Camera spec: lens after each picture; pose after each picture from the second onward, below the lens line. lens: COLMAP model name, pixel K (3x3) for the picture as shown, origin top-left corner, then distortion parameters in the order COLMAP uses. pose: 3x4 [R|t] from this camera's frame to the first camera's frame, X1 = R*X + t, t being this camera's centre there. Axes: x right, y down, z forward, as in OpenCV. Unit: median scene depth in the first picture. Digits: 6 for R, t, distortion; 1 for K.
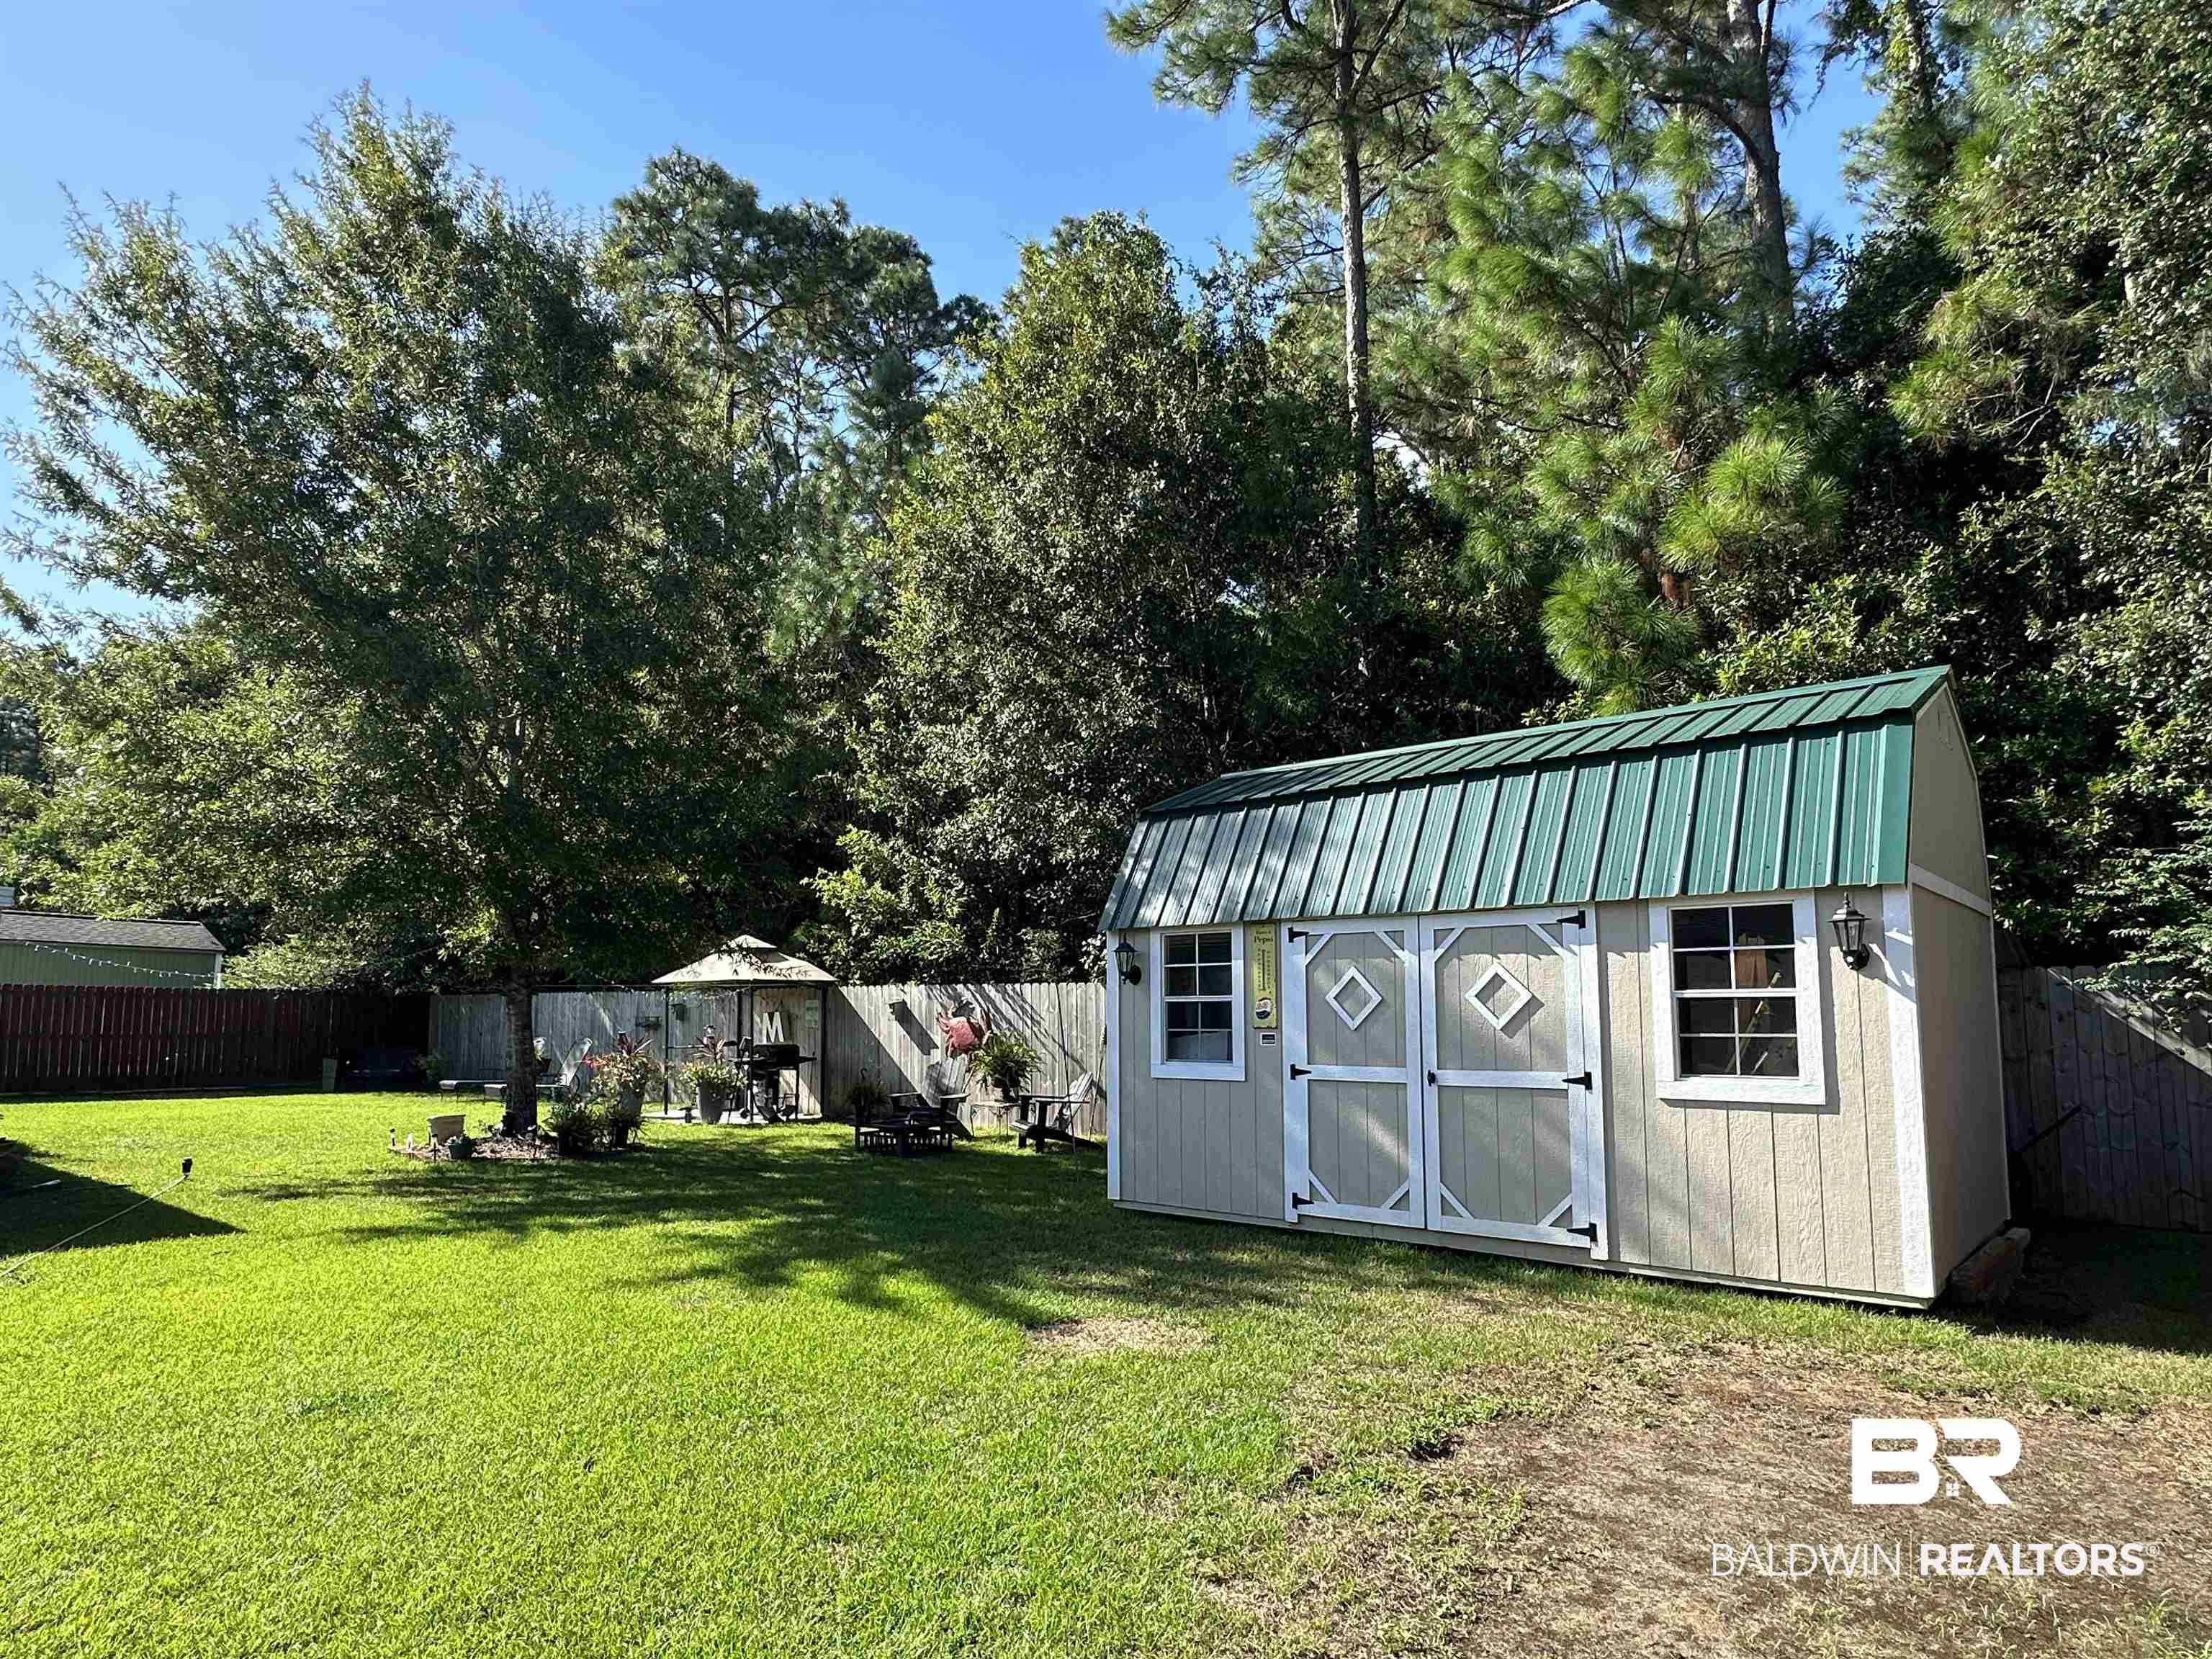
lens RADIAL K [[1302.3, 0, 1106.0], [0, 1302.3, 829.5], [0, 0, 1]] dist [0.173003, 0.000085]
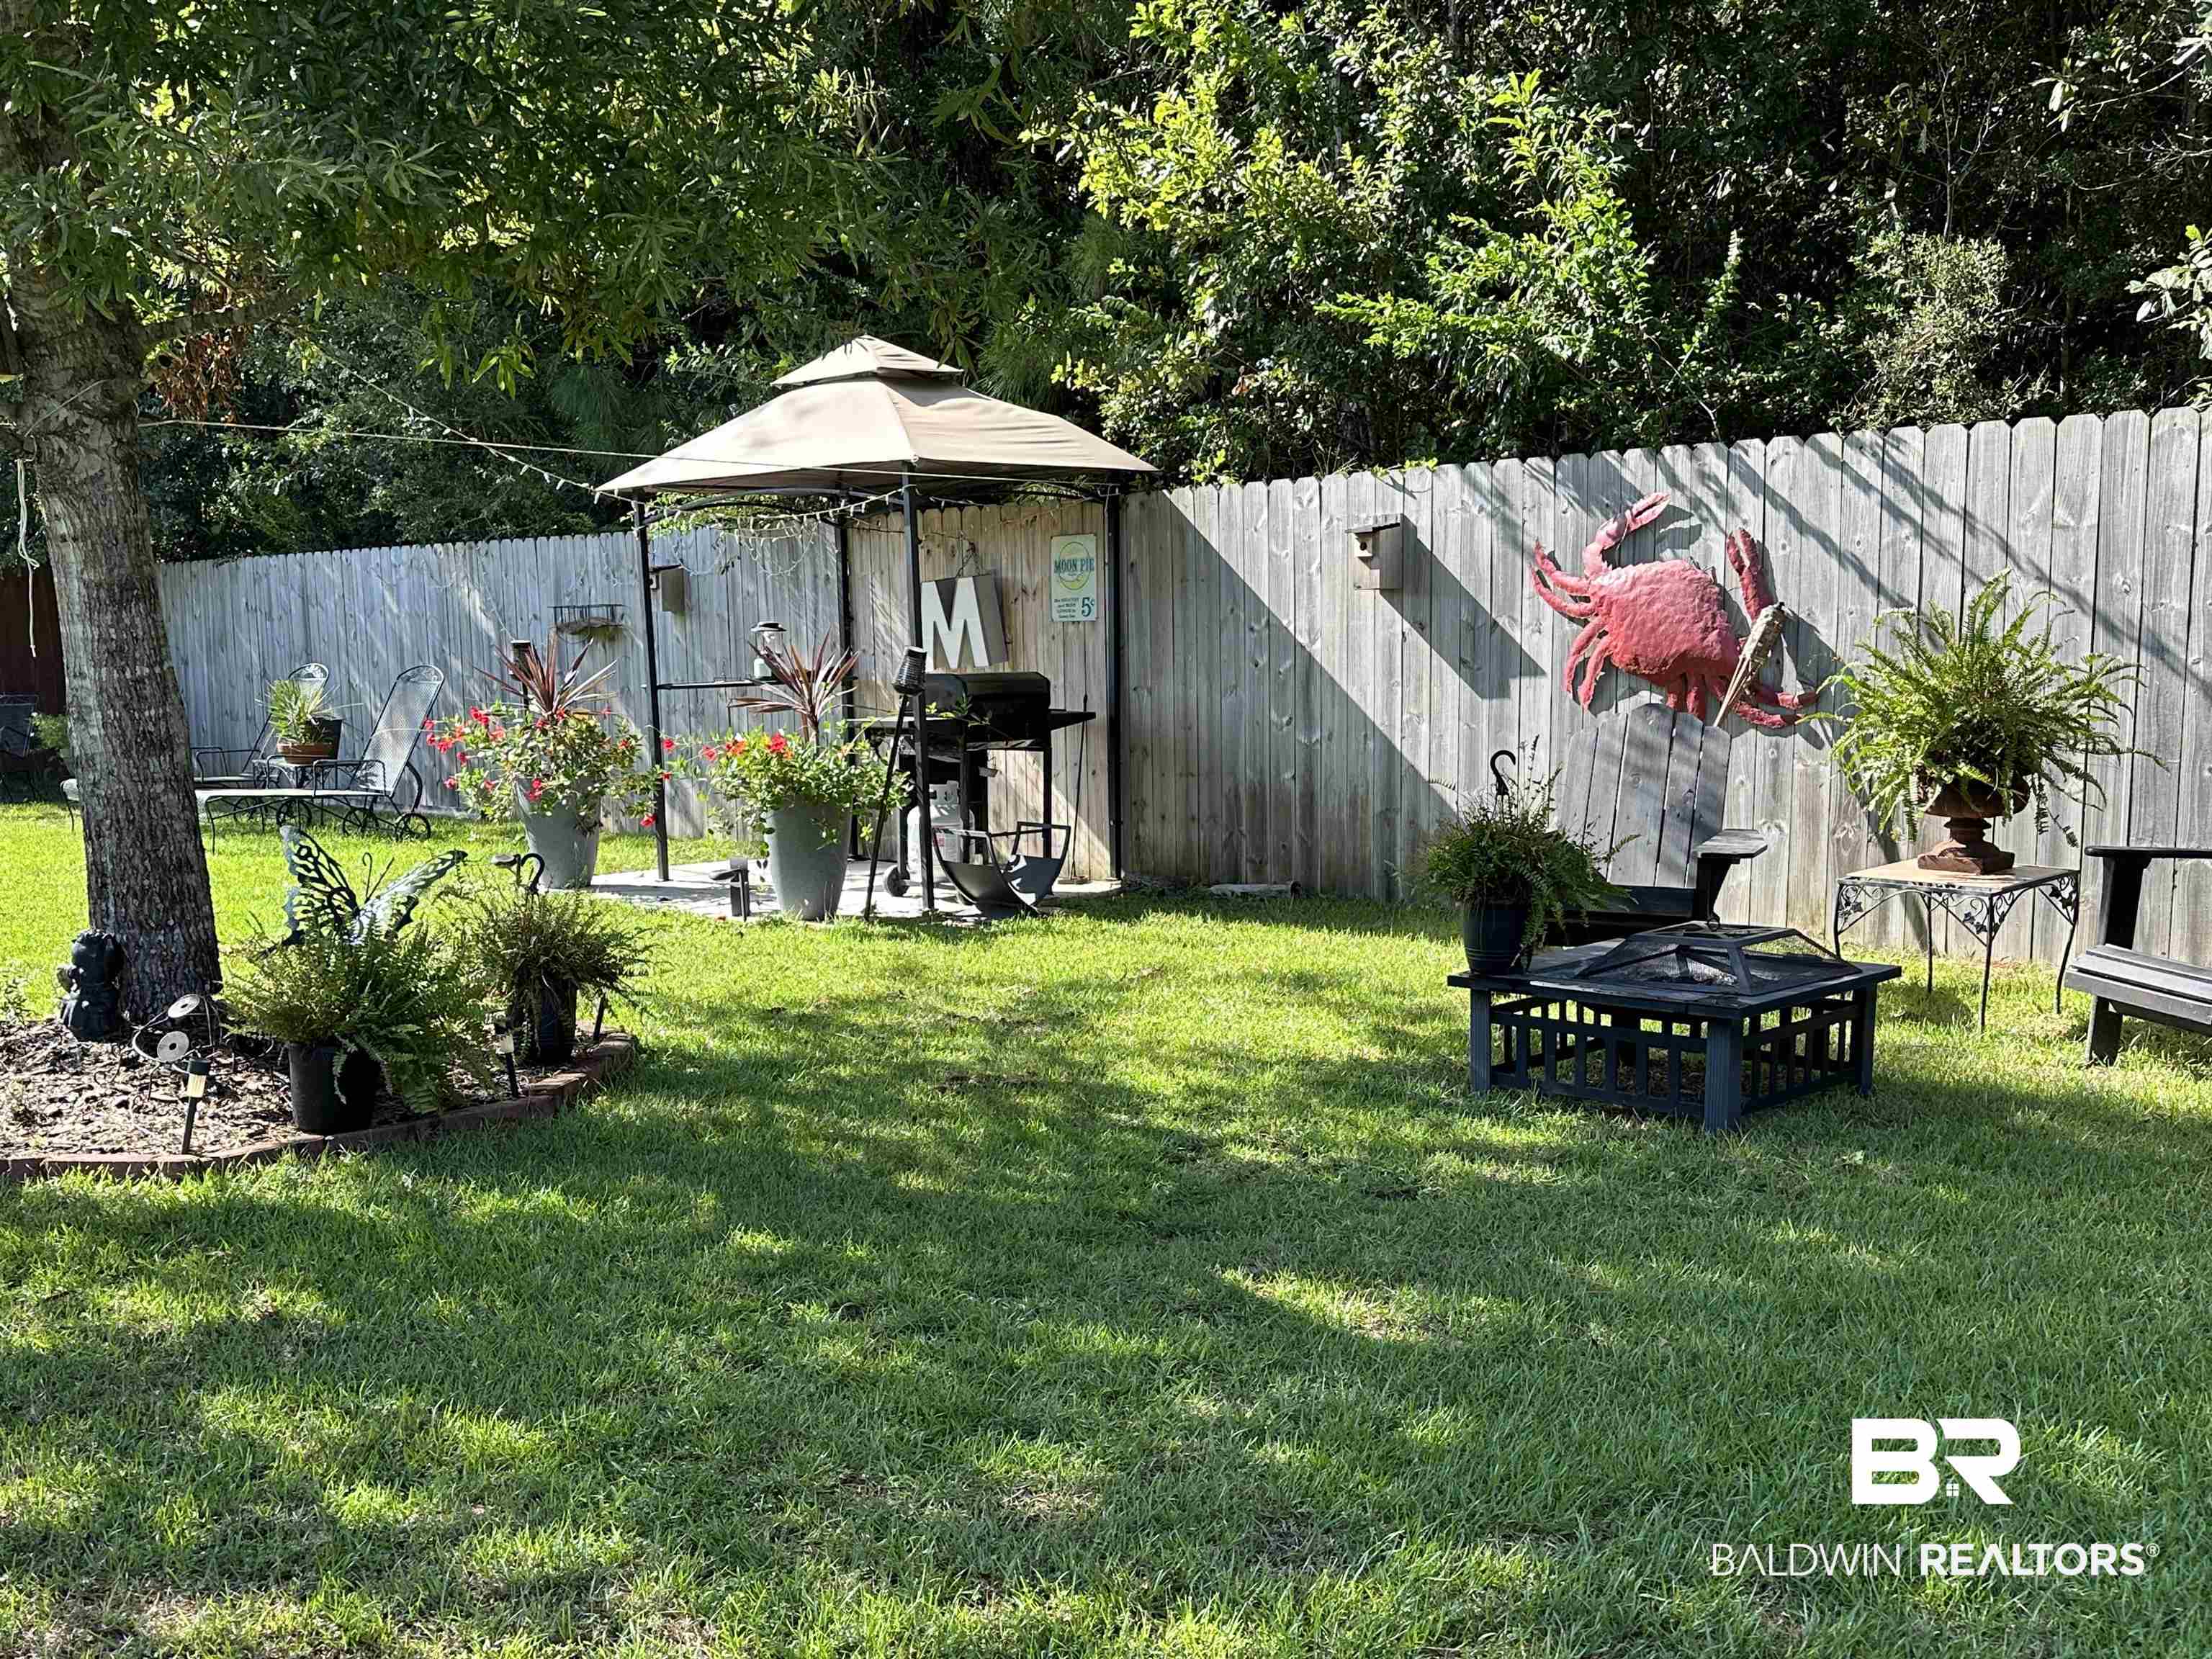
lens RADIAL K [[2436.8, 0, 1106.0], [0, 2436.8, 829.5], [0, 0, 1]] dist [0.116414, 0.000713]
pose [[0.993457, -0.013149, -0.113444, -0.152766], [0.037365, 0.976101, 0.214082, 0.074563], [0.107918, -0.216920, 0.970206, 0.424602]]
